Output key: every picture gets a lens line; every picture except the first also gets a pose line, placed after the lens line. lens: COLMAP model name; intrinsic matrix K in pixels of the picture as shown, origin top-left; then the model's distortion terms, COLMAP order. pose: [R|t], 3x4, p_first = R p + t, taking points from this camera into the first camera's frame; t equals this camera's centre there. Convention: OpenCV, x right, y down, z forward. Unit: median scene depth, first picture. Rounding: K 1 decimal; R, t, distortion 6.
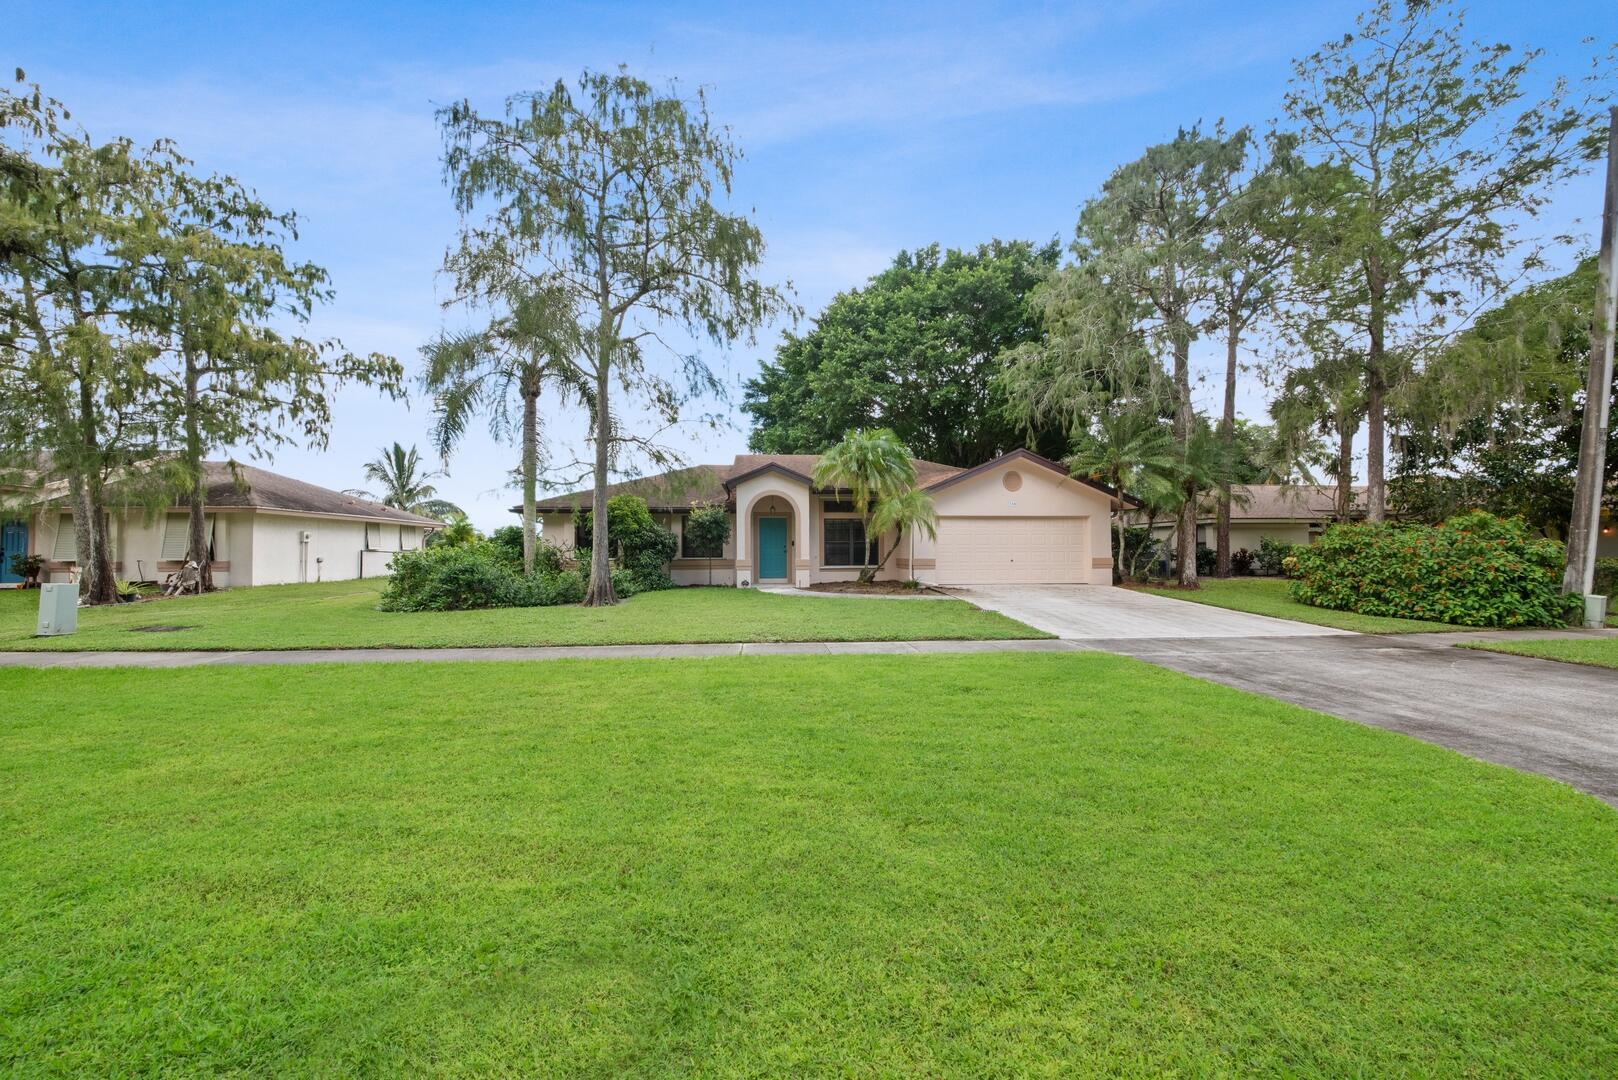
lens RADIAL K [[551.9, 0, 809.0], [0, 551.9, 540.0], [0, 0, 1]] dist [-0.032644, 0.000170]
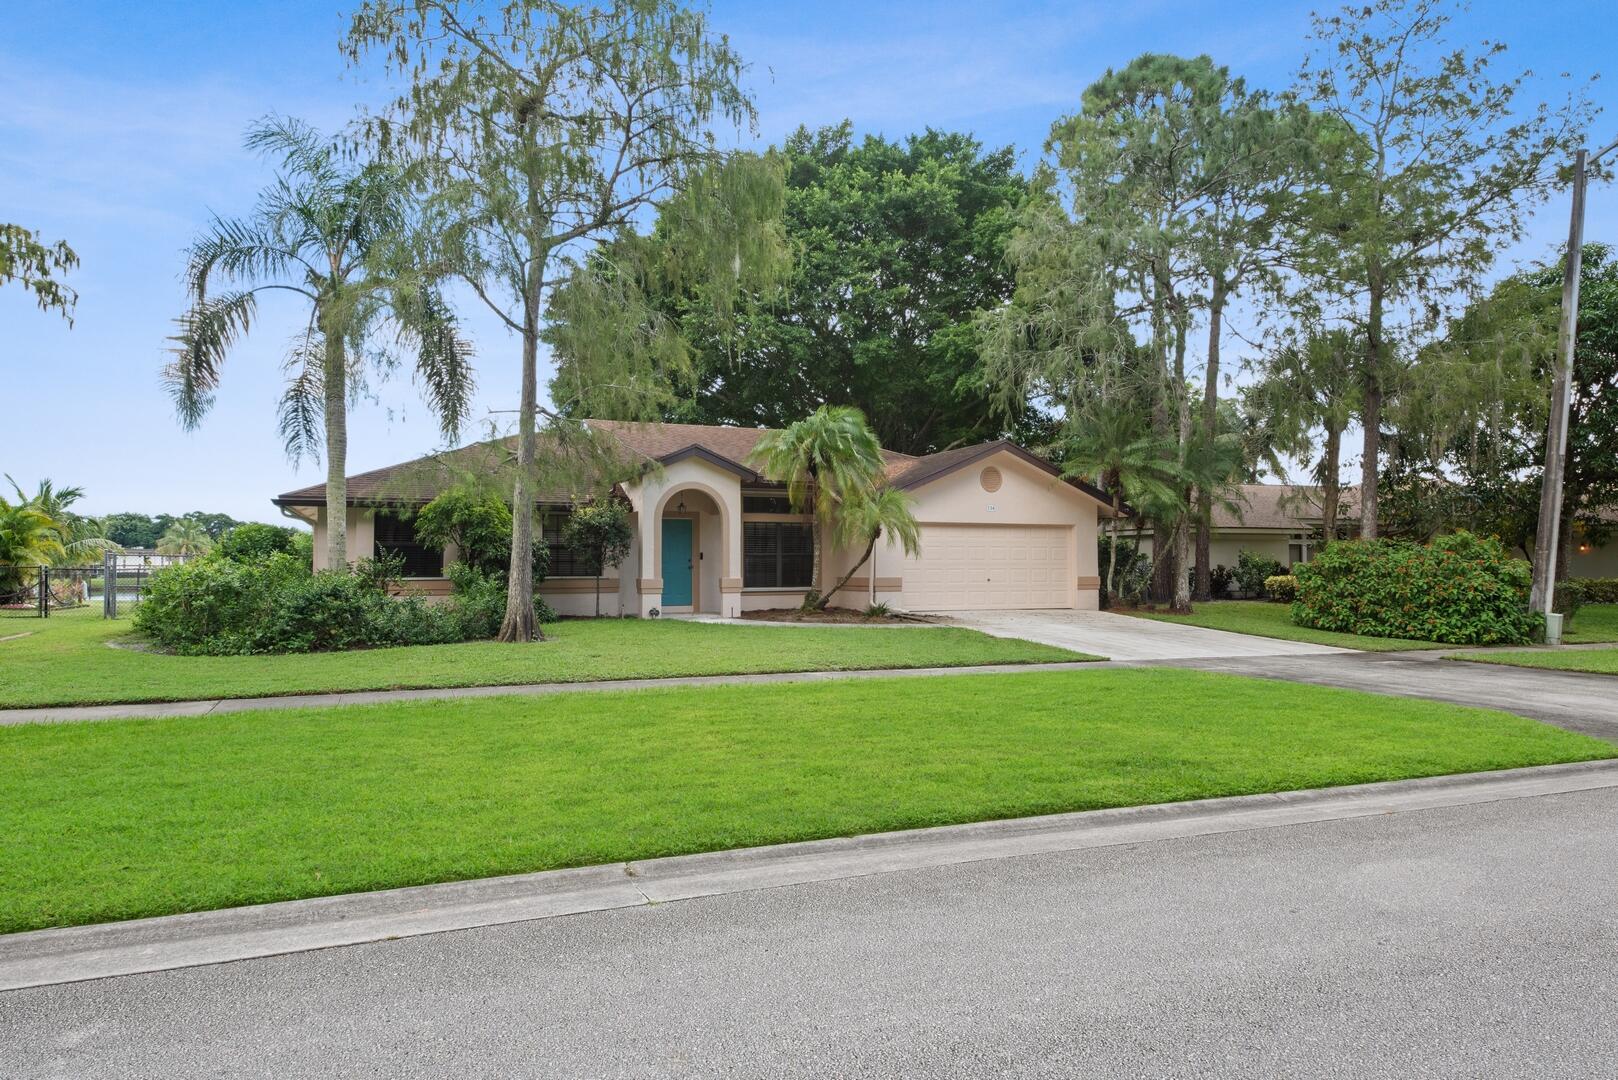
lens RADIAL K [[950.6, 0, 809.0], [0, 950.6, 540.0], [0, 0, 1]] dist [-0.000308, 0.000929]
pose [[0.954202, 0.011867, 0.298929, -0.316826], [-0.010364, 0.999924, -0.006611, -0.009065], [-0.298985, 0.003210, 0.954252, -0.253538]]
